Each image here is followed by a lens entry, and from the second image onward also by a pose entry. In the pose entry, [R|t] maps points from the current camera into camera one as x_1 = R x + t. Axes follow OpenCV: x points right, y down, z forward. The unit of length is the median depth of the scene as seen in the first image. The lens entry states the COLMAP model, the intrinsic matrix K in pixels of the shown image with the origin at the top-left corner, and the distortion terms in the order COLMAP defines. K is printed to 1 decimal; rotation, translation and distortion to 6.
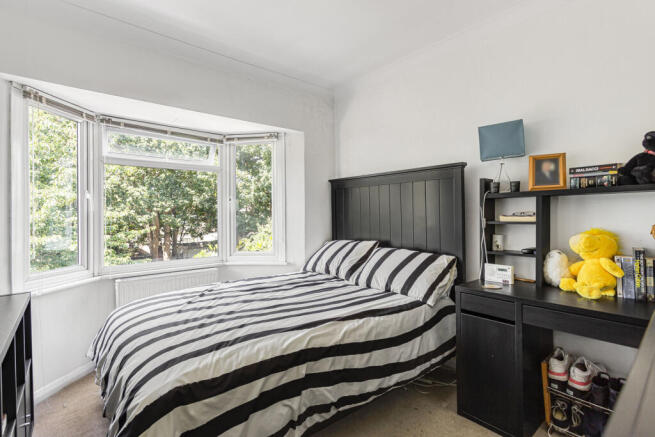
lens RADIAL K [[323.5, 0, 326.2], [0, 323.5, 220.7], [0, 0, 1]] dist [-0.001918, -0.000482]
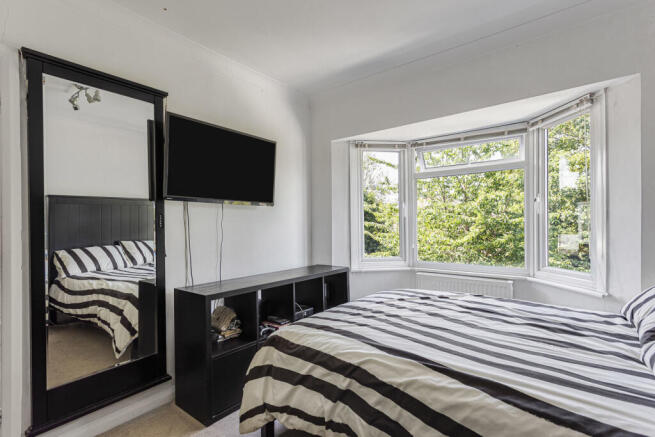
lens RADIAL K [[323.5, 0, 326.2], [0, 323.5, 220.7], [0, 0, 1]] dist [-0.001918, -0.000482]
pose [[0.168949, 0.005744, -0.985608, 0.735656], [-0.003990, 0.999979, 0.005143, -0.026691], [0.985617, 0.003064, 0.168968, 0.652810]]
